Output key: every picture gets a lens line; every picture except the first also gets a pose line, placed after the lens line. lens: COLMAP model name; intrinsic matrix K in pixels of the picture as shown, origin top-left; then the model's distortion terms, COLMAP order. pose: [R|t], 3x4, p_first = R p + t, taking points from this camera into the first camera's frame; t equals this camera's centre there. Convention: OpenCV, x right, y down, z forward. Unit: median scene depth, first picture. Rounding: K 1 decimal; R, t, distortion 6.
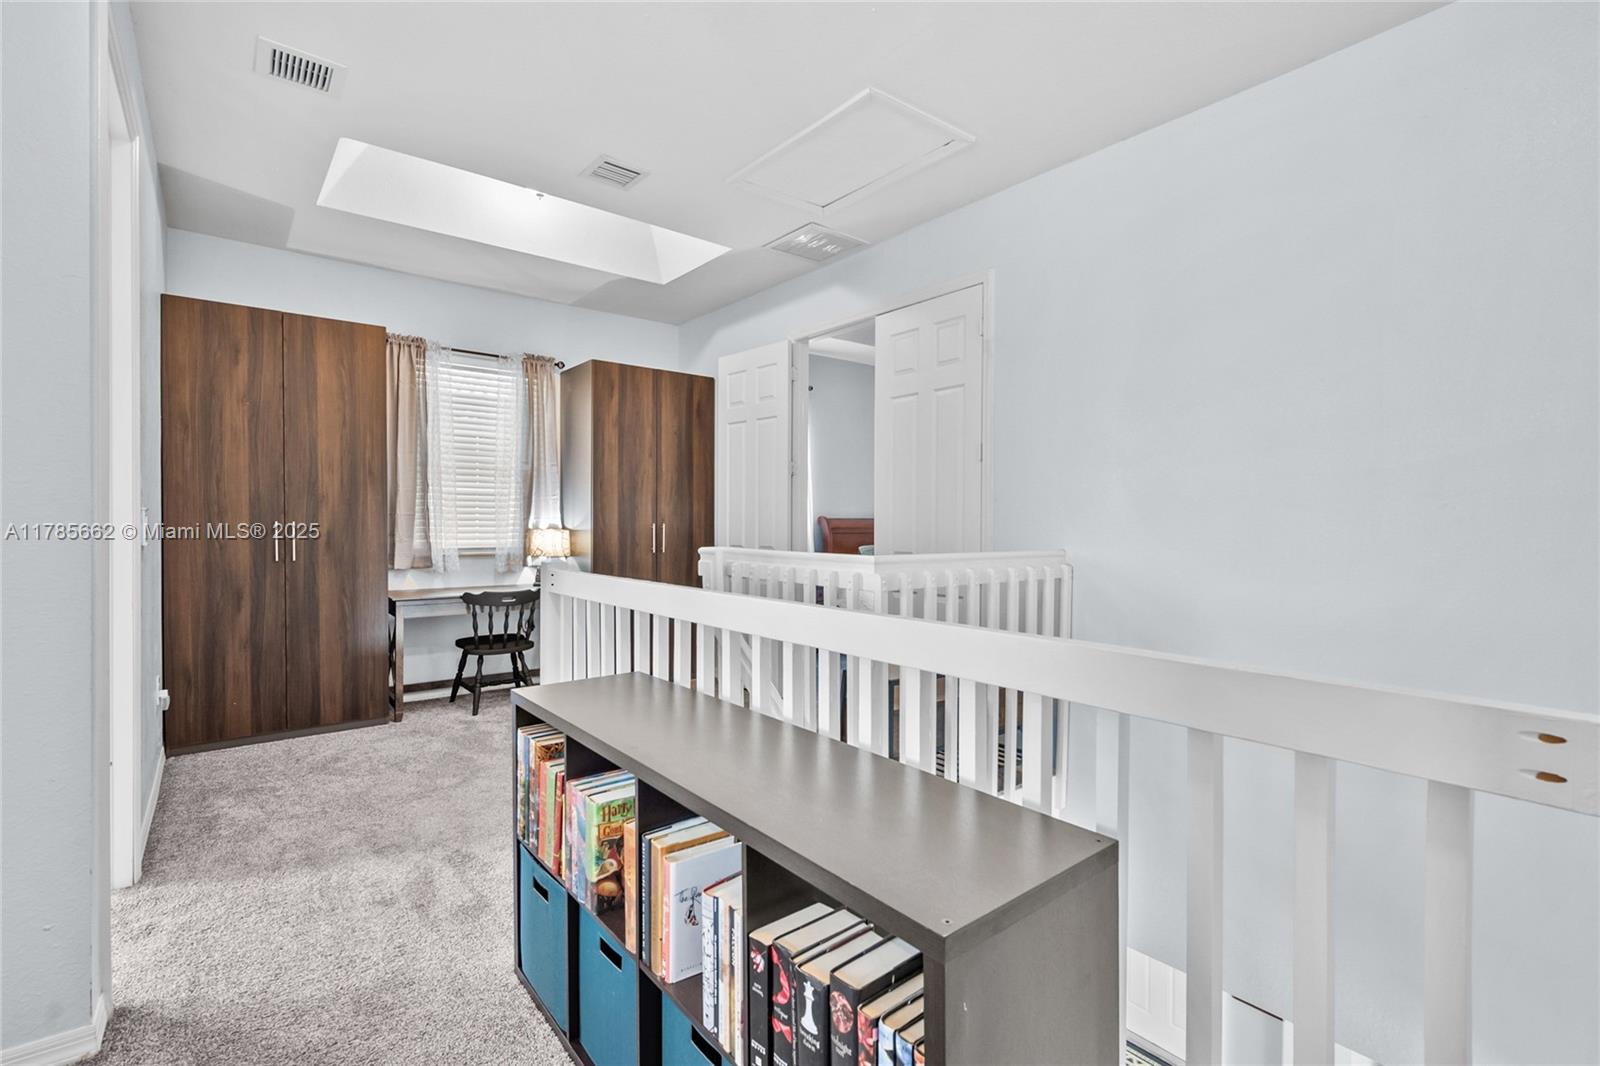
lens RADIAL K [[723.5, 0, 806.5], [0, 723.5, 538.7], [0, 0, 1]] dist [-0.001090, -0.000145]
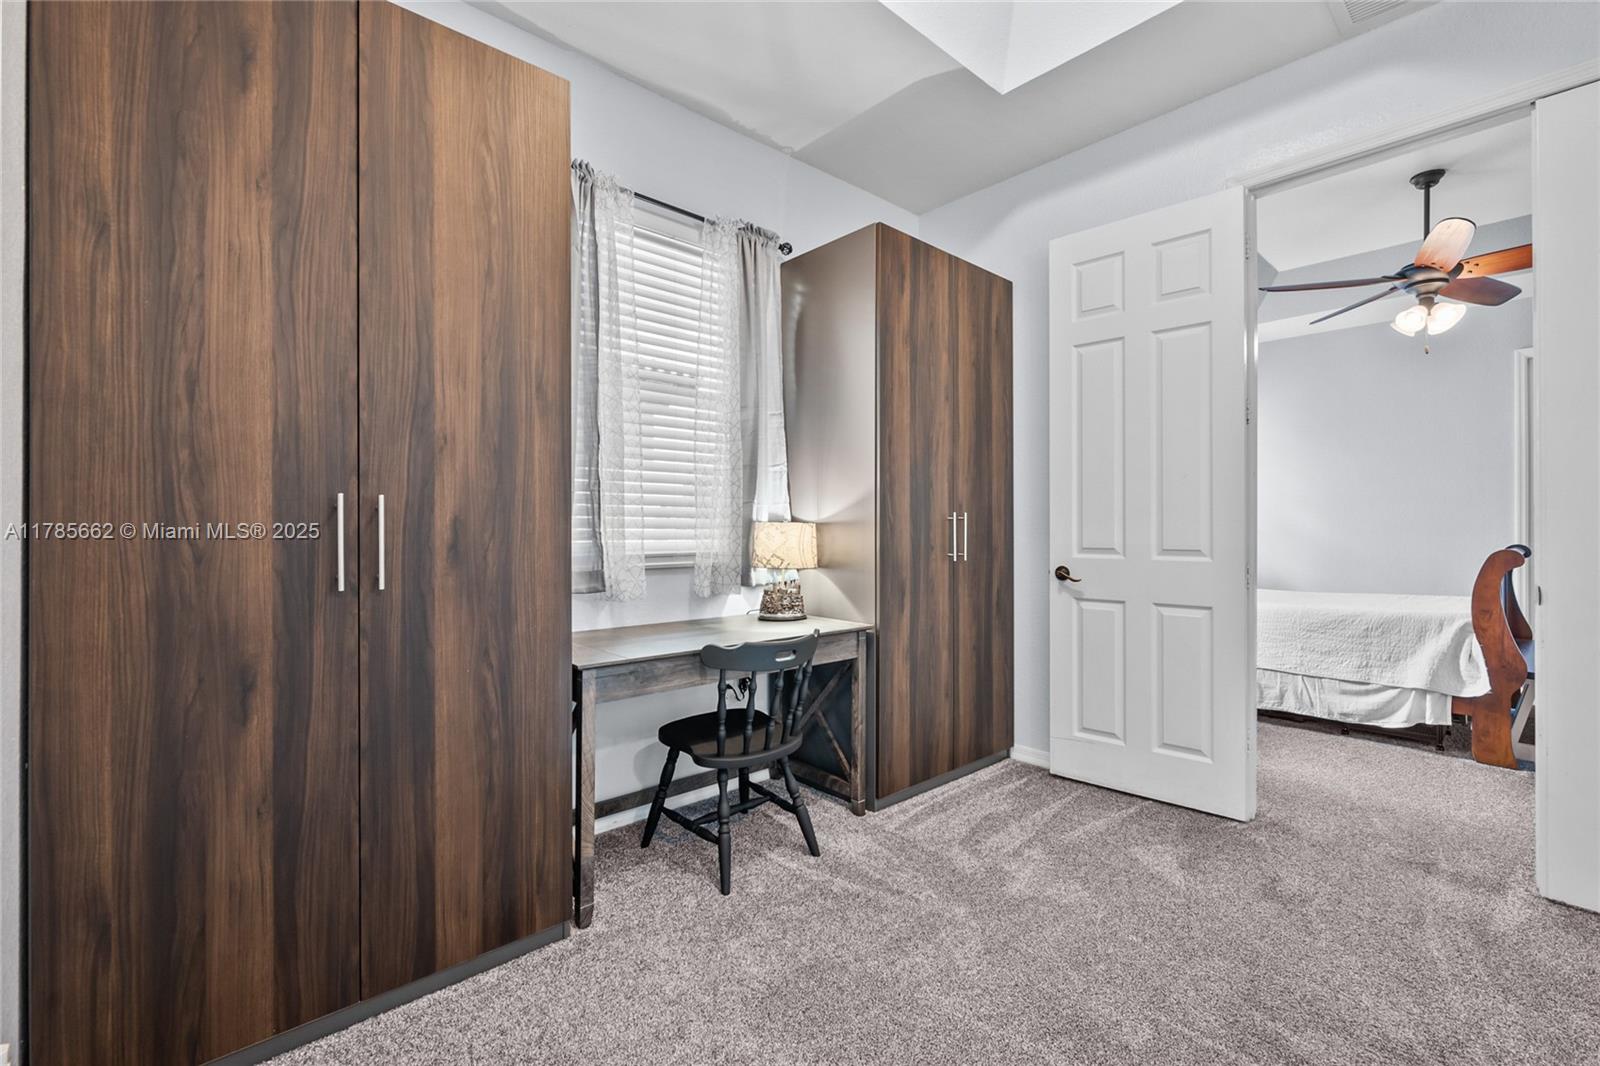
lens RADIAL K [[677.9, 0, 796.8], [0, 677.9, 531.8], [0, 0, 1]] dist [-0.001084, -0.000095]
pose [[0.998714, -0.003855, 0.050544, -0.477193], [0.004642, 0.999870, -0.015449, 0.004532], [-0.050478, 0.015664, 0.998602, 0.583935]]
